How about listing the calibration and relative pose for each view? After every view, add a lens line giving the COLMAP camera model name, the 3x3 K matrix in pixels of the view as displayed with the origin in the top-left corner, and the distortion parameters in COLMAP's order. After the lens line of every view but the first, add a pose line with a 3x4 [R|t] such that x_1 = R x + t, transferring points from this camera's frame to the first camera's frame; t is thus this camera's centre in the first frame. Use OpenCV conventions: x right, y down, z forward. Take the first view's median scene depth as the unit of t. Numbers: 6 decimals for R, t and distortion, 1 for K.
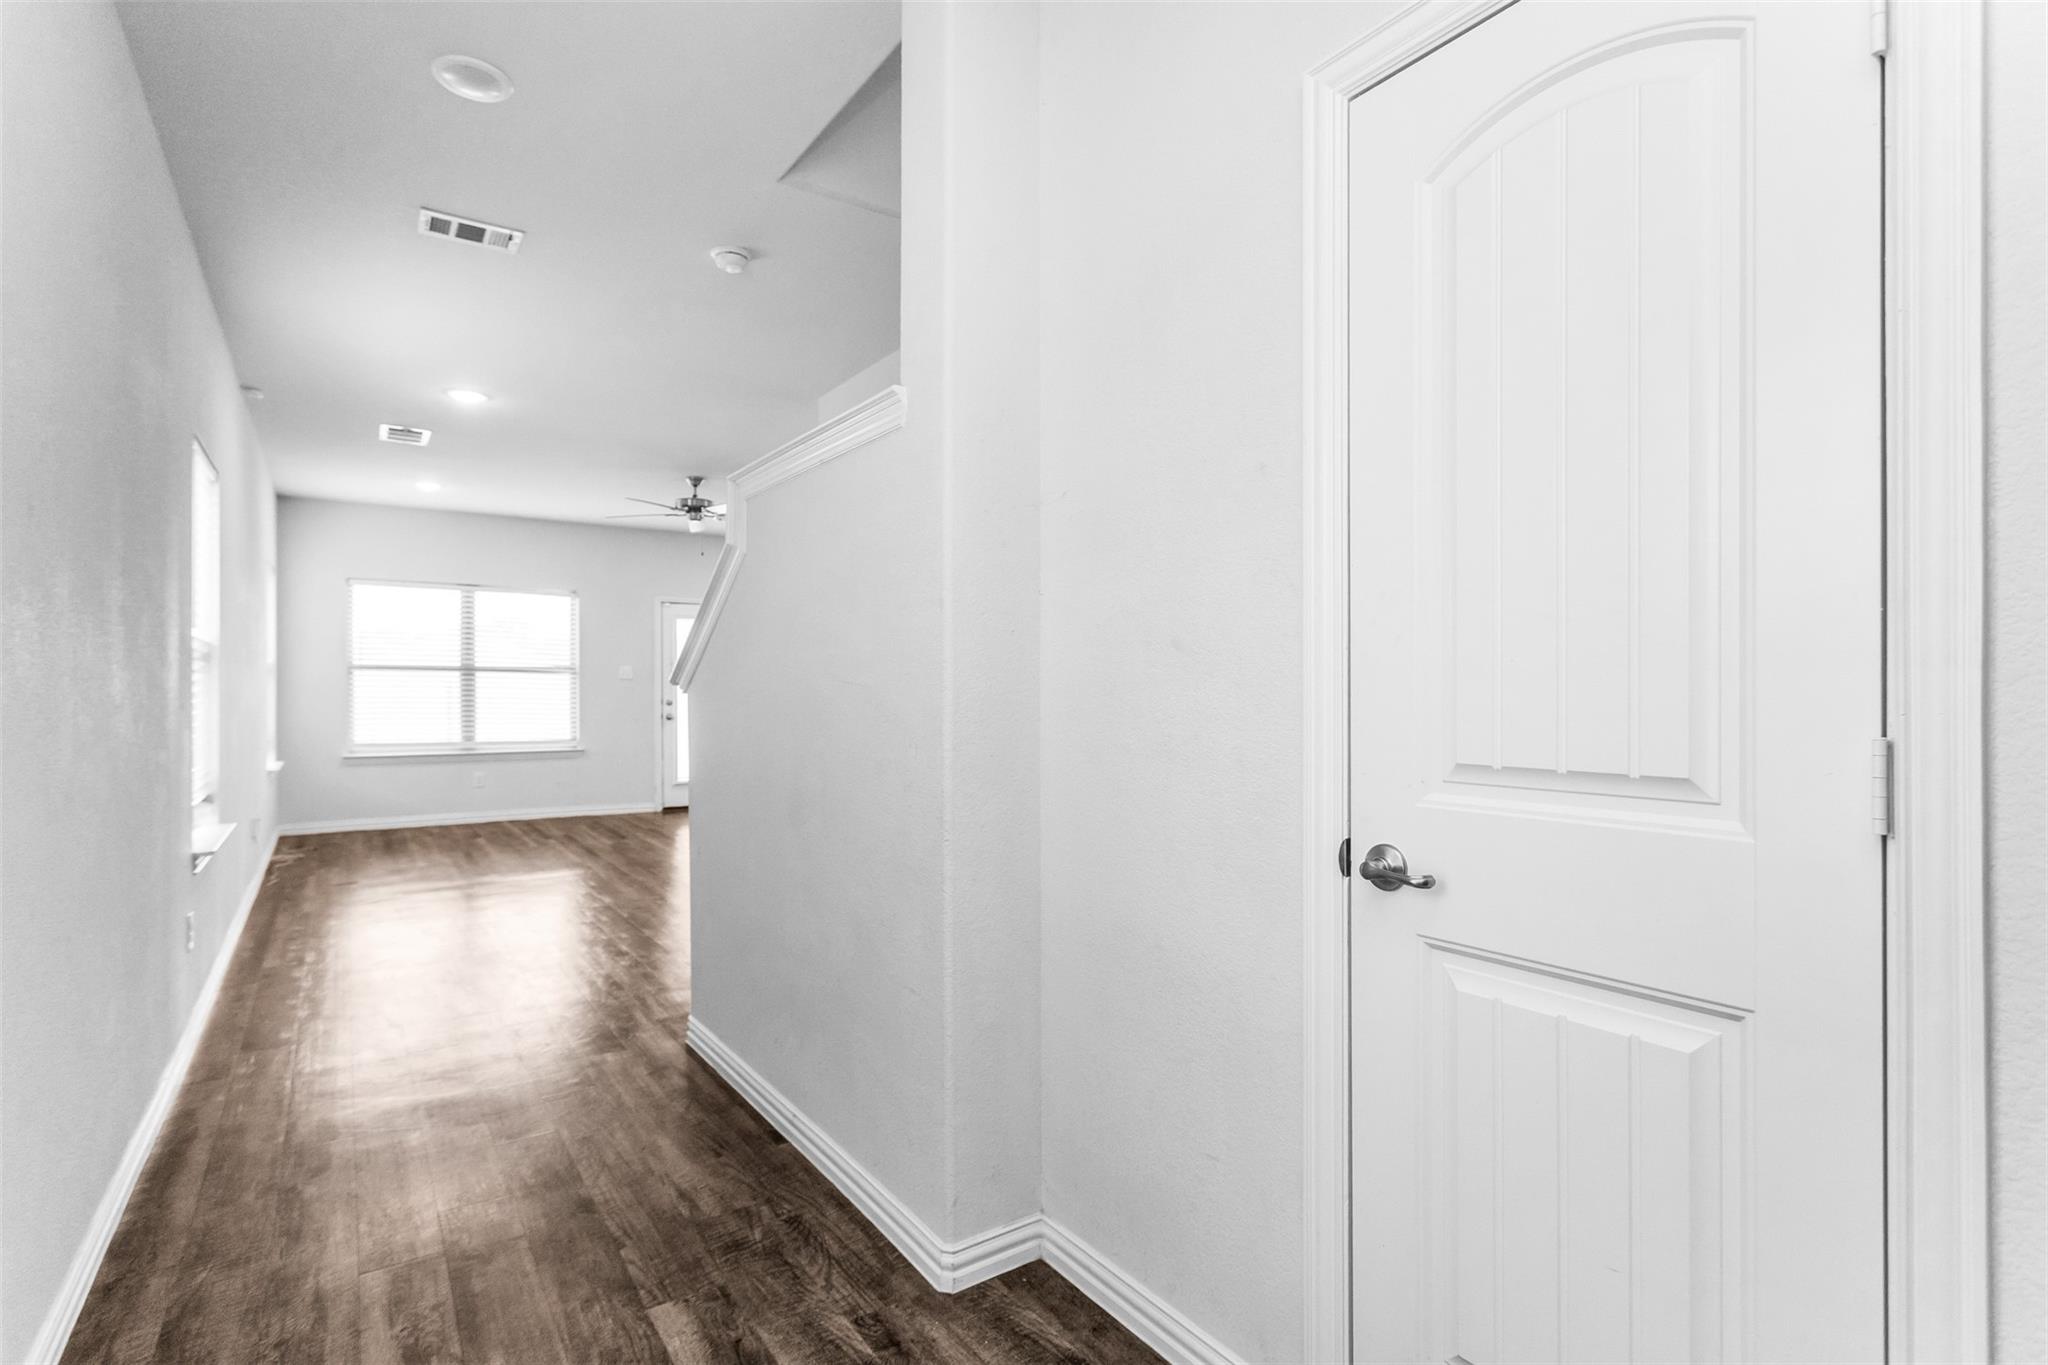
lens RADIAL K [[993.1, 0, 1014.2], [0, 993.1, 687.6], [0, 0, 1]] dist [0.001952, 0.000395]
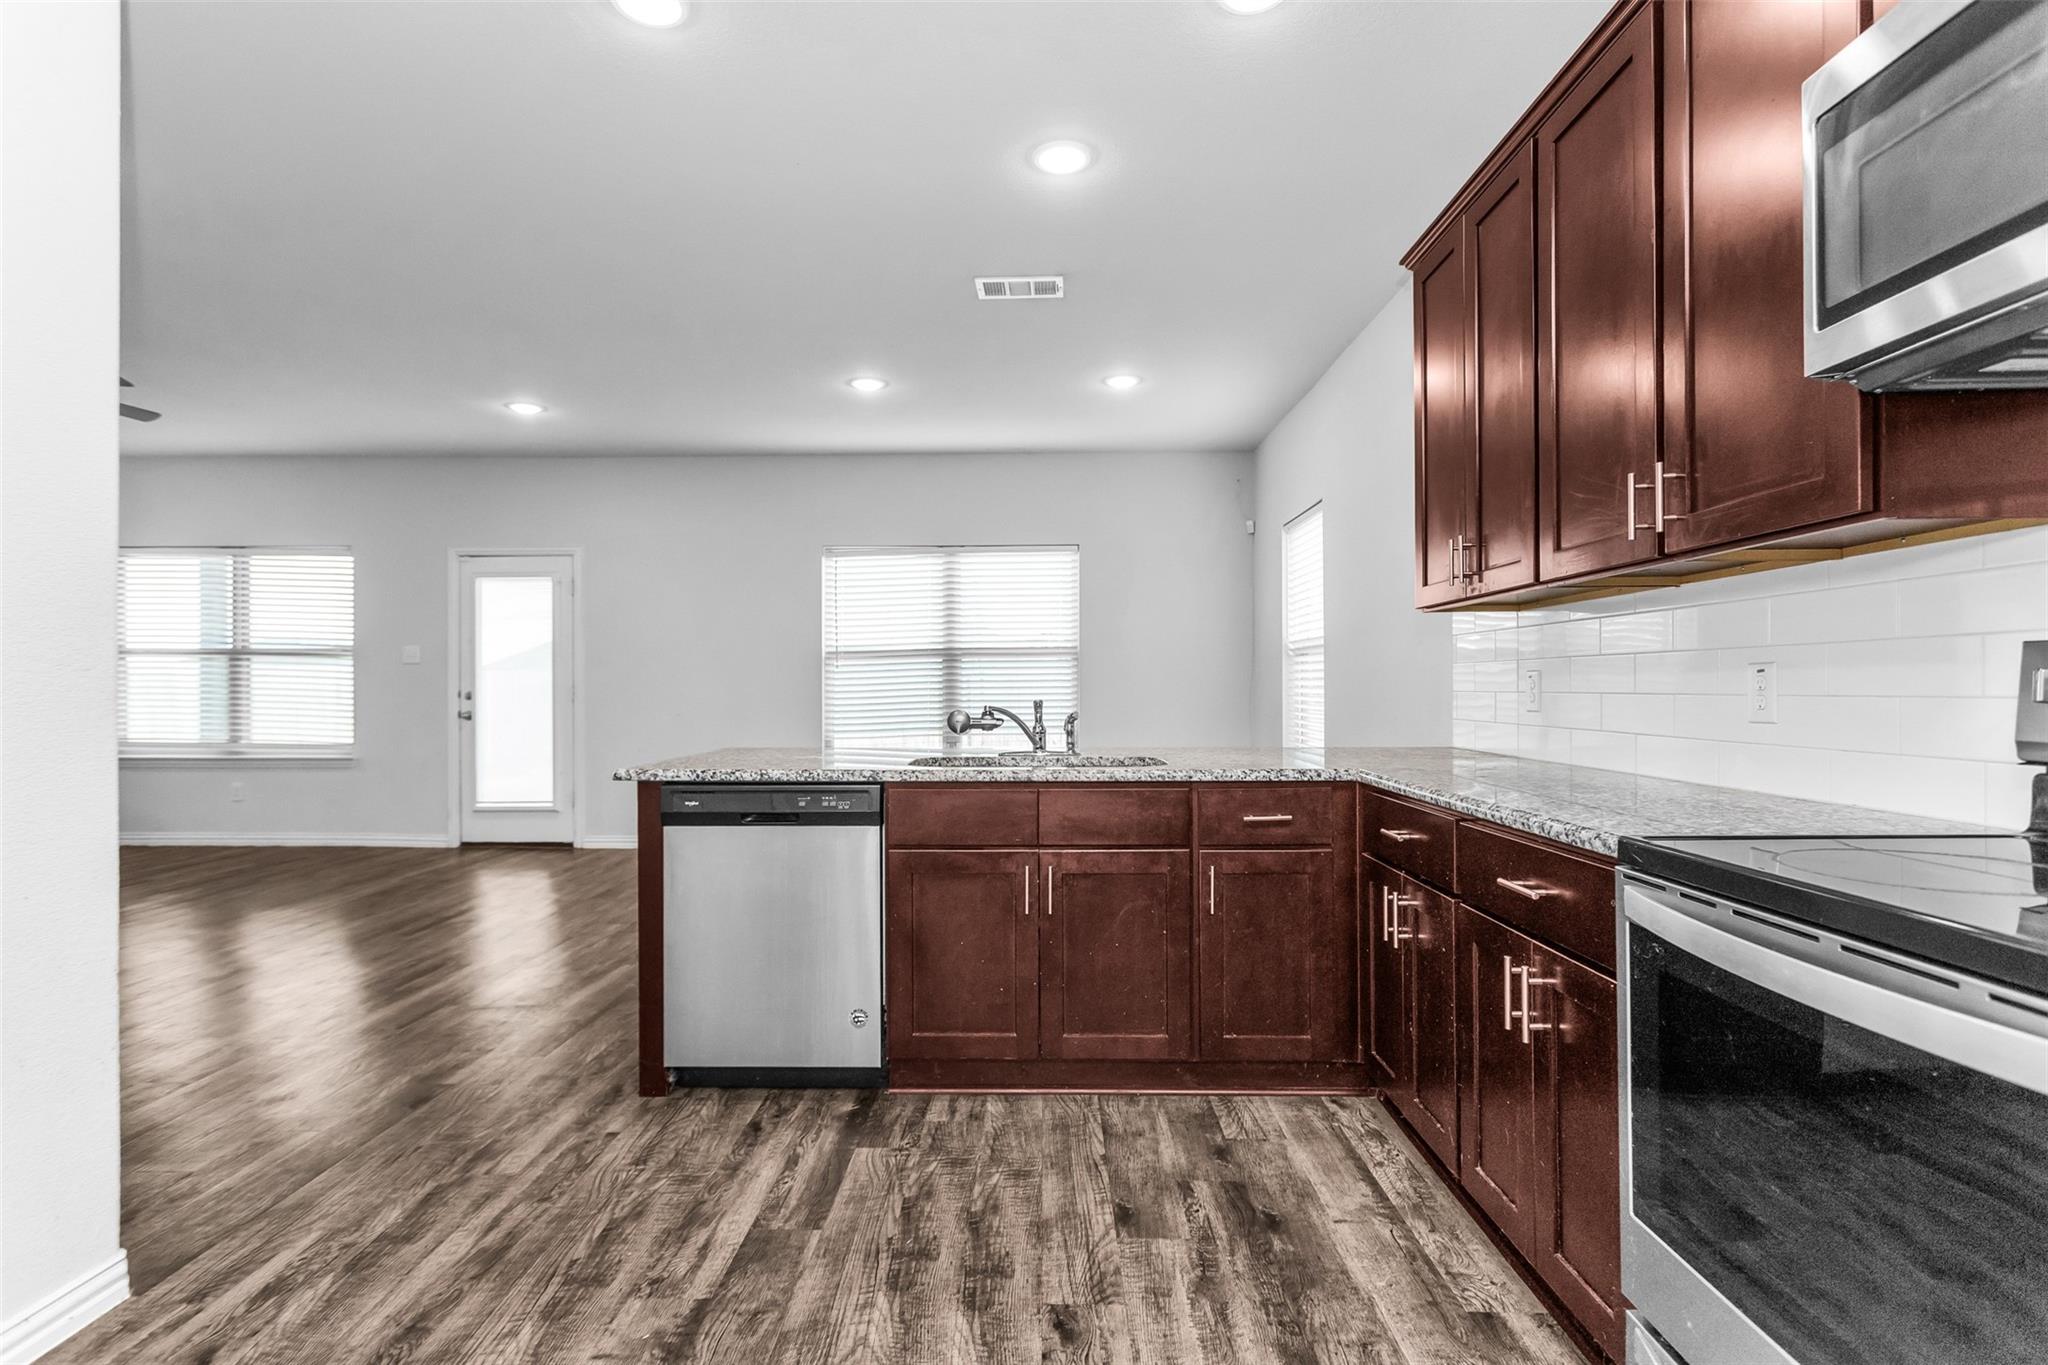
lens RADIAL K [[985.3, 0, 1018.8], [0, 985.3, 682.5], [0, 0, 1]] dist [0.002554, 0.000583]
pose [[0.812842, -0.004066, -0.582470, 0.422354], [0.004091, 0.999991, -0.001272, 0.008908], [0.582470, -0.001349, 0.812851, 0.715669]]
